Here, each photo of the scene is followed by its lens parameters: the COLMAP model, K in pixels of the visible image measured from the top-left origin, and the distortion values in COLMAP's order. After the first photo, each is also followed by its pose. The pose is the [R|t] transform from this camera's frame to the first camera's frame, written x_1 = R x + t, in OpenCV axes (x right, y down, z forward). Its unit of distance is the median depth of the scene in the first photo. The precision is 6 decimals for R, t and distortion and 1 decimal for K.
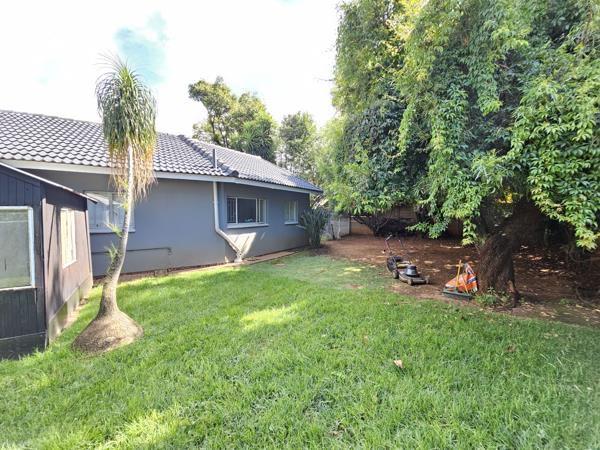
lens RADIAL K [[246.1, 0, 300.0], [0, 246.1, 225.0], [0, 0, 1]] dist [-0.001198, -0.000671]
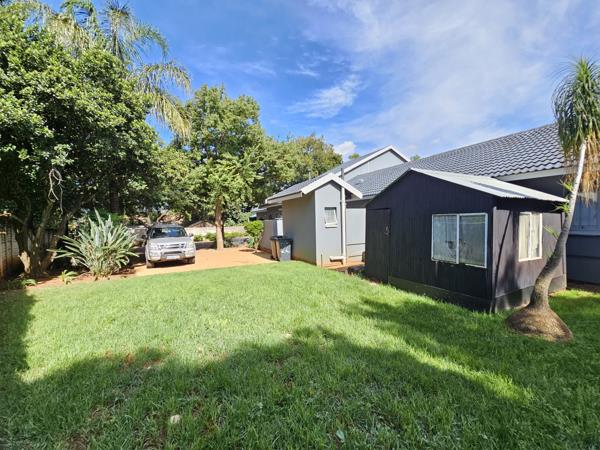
lens RADIAL K [[246.1, 0, 300.0], [0, 246.1, 225.0], [0, 0, 1]] dist [-0.001198, -0.000671]
pose [[-0.101132, 0.023488, -0.994596, 0.439713], [-0.024028, 0.999372, 0.026044, -0.011819], [0.994583, 0.026532, -0.100504, 0.038405]]
